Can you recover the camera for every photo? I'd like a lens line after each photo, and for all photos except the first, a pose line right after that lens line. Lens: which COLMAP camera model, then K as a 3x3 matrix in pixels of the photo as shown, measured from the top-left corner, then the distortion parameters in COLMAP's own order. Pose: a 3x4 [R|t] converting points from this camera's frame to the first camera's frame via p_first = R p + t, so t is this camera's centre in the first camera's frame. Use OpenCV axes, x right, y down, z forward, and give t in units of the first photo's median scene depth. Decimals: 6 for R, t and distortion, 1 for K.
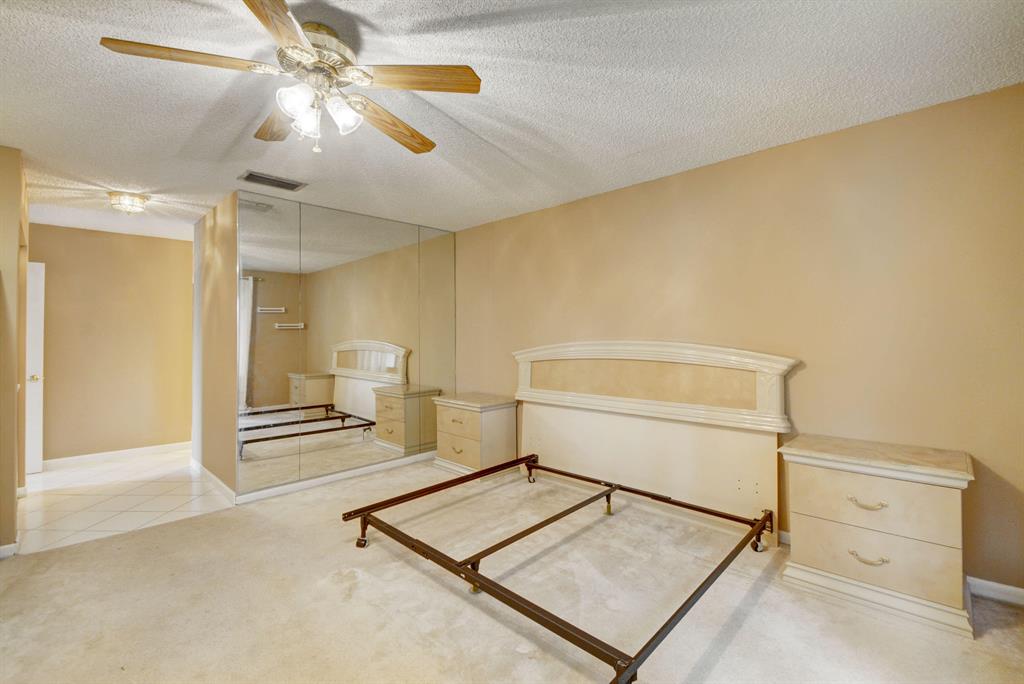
lens RADIAL K [[455.1, 0, 524.4], [0, 455.1, 333.3], [0, 0, 1]] dist [-0.000387, -0.000173]
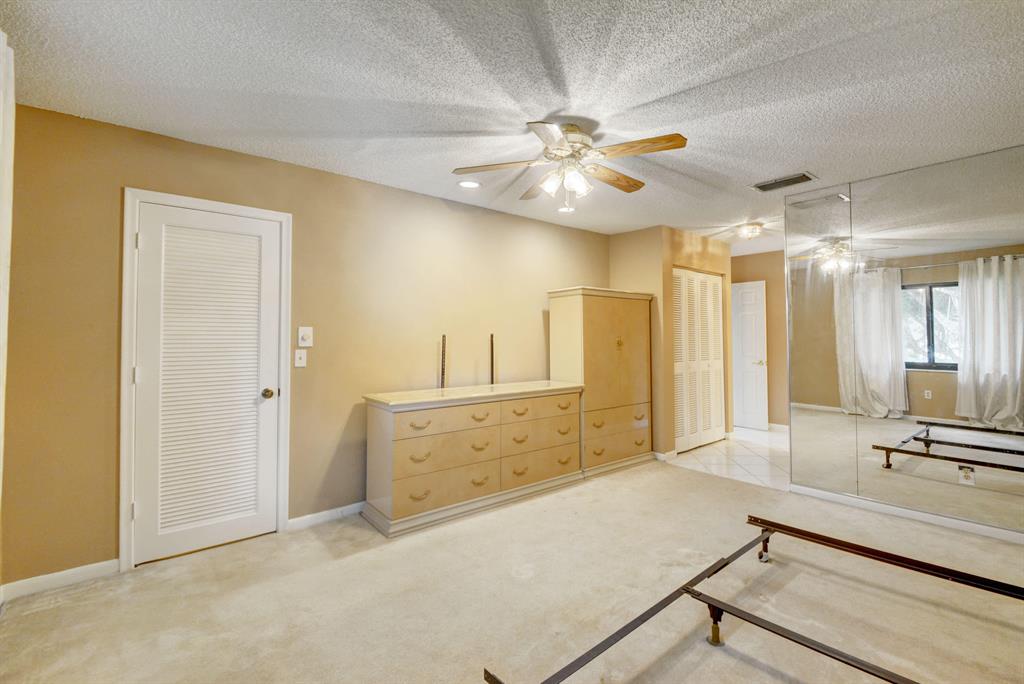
lens RADIAL K [[448.7, 0, 510.5], [0, 448.7, 335.2], [0, 0, 1]] dist [-0.000329, -0.000151]
pose [[-0.116864, 0.003507, -0.993142, 0.517105], [0.013665, 0.999905, 0.001923, -0.000901], [0.993054, -0.013346, -0.116901, 0.502102]]
